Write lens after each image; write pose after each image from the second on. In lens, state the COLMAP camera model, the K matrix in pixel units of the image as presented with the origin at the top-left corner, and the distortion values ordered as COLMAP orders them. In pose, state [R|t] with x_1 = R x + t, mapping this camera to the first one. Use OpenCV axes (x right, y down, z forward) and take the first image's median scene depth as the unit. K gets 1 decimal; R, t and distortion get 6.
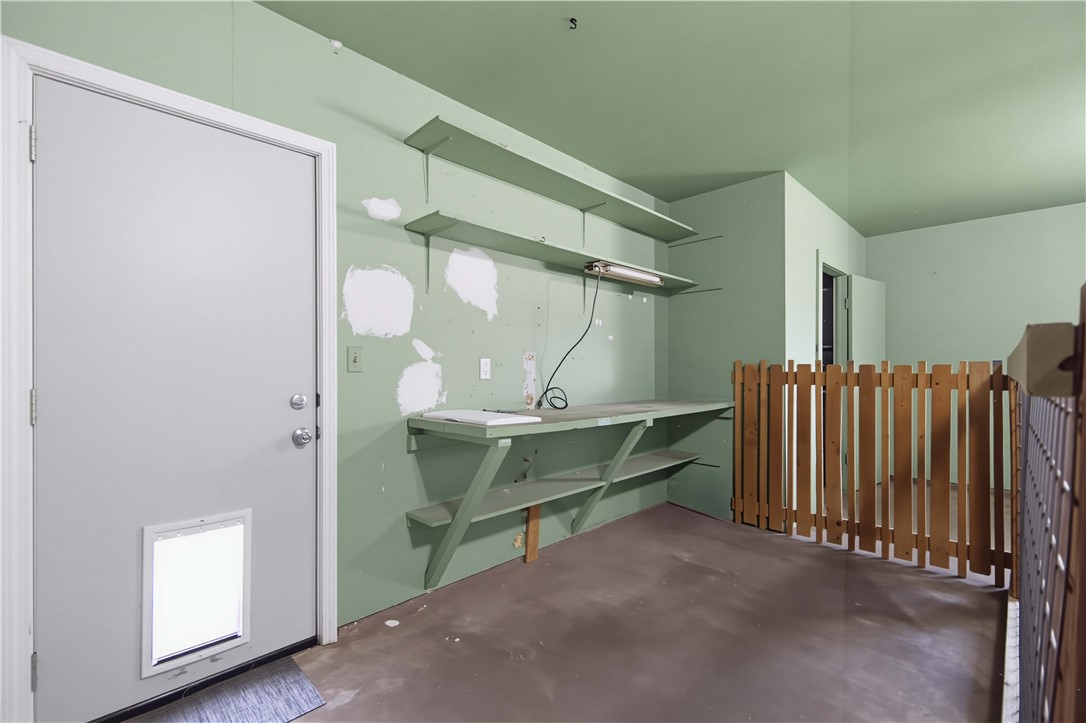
lens RADIAL K [[478.5, 0, 549.3], [0, 478.5, 355.4], [0, 0, 1]] dist [0.000388, -0.001111]
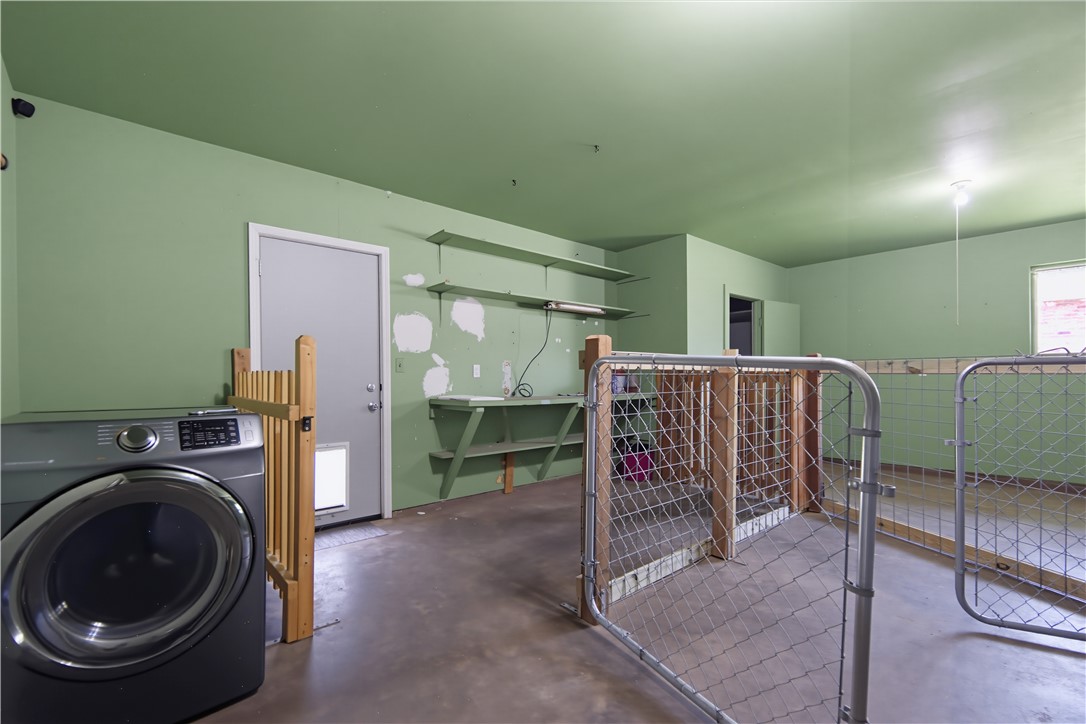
lens RADIAL K [[476.6, 0, 543.2], [0, 476.6, 367.9], [0, 0, 1]] dist [0.014356, -0.000741]
pose [[0.997155, -0.005689, -0.075168, 0.238660], [0.006146, 0.999964, 0.005846, 0.010070], [0.075132, -0.006291, 0.997154, -0.671976]]
